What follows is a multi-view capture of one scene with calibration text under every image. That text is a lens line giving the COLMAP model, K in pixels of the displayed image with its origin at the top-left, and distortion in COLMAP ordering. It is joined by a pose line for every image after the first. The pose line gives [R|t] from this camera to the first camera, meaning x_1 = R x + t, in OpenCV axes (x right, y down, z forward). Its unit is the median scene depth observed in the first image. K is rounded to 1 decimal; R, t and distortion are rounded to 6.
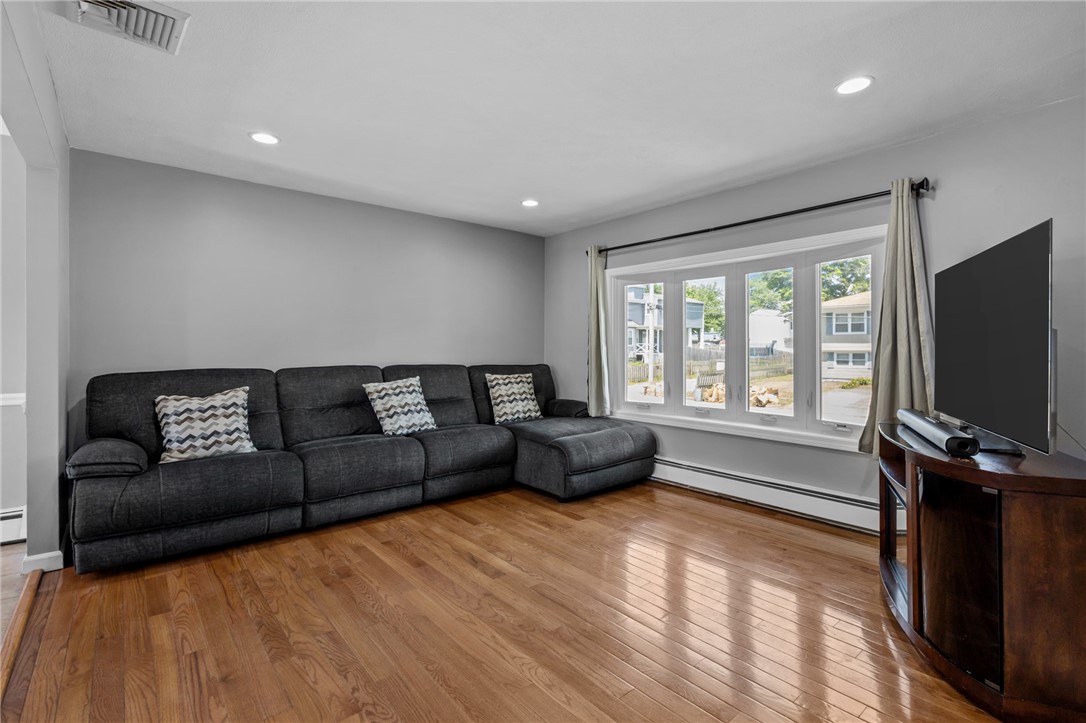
lens RADIAL K [[505.6, 0, 551.9], [0, 505.6, 352.7], [0, 0, 1]] dist [0.009386, -0.001961]
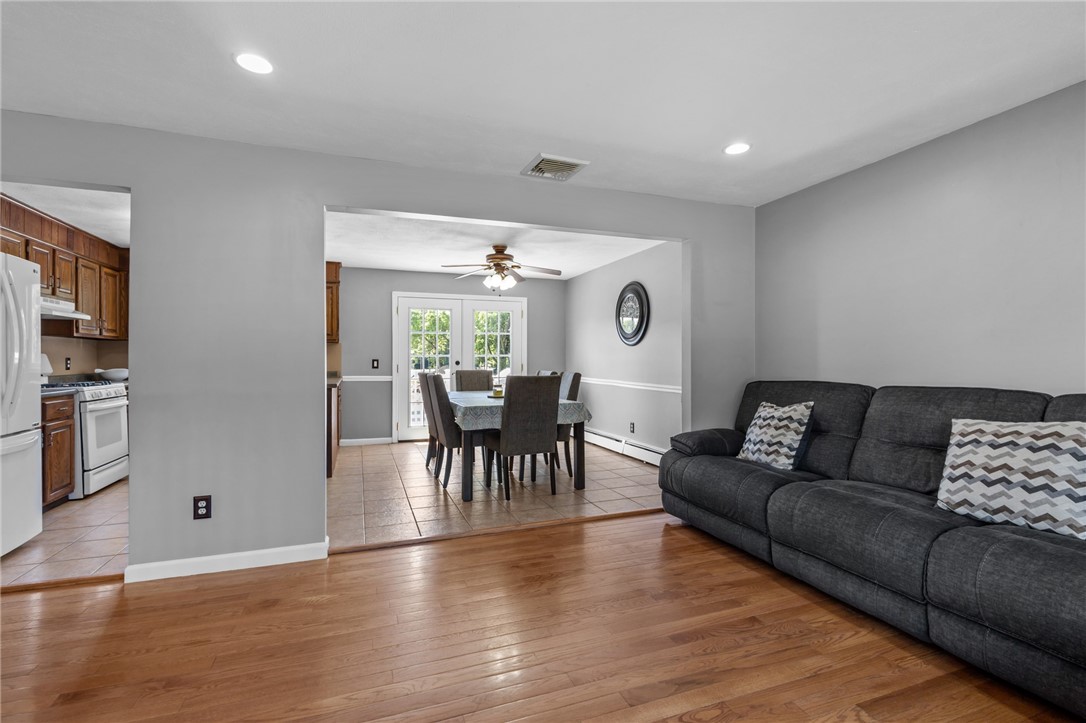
lens RADIAL K [[505.6, 0, 541.6], [0, 505.6, 362.6], [0, 0, 1]] dist [0.009386, -0.001961]
pose [[-0.346370, 0.003403, -0.938092, 0.388604], [-0.007764, 0.999949, 0.006494, -0.005626], [0.938066, 0.009533, -0.346326, 0.771599]]
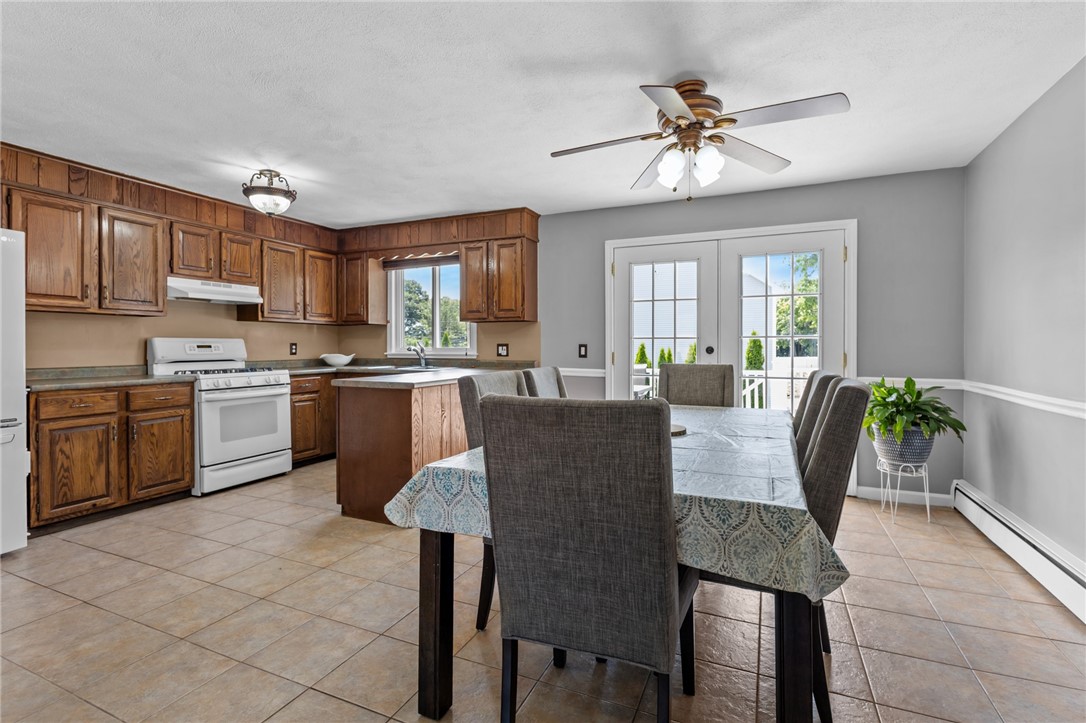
lens RADIAL K [[505.6, 0, 541.1], [0, 505.6, 351.1], [0, 0, 1]] dist [0.009386, -0.001961]
pose [[-0.901629, 0.002944, -0.432501, -0.477651], [-0.004592, 0.999855, 0.016378, -0.003297], [0.432487, 0.016753, -0.901485, 0.654886]]
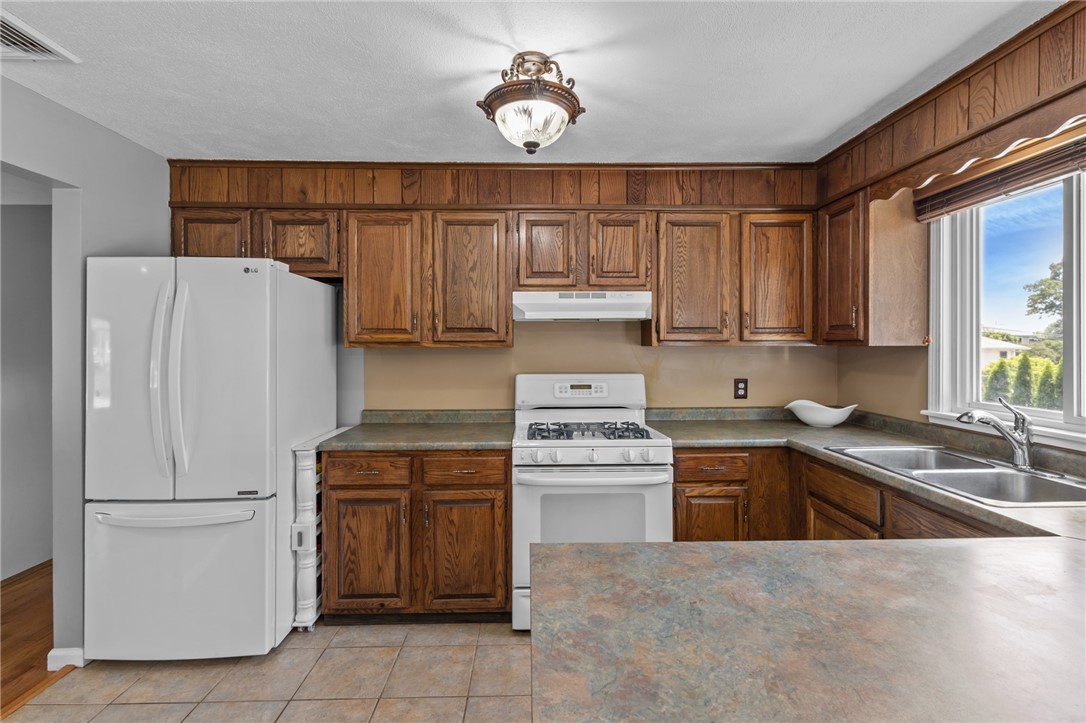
lens RADIAL K [[505.6, 0, 541.8], [0, 505.6, 346.7], [0, 0, 1]] dist [0.009386, -0.001961]
pose [[-0.778348, -0.002495, 0.627828, -0.733643], [0.004211, 0.999949, 0.009194, -0.061322], [-0.627819, 0.009800, -0.778298, -0.068404]]
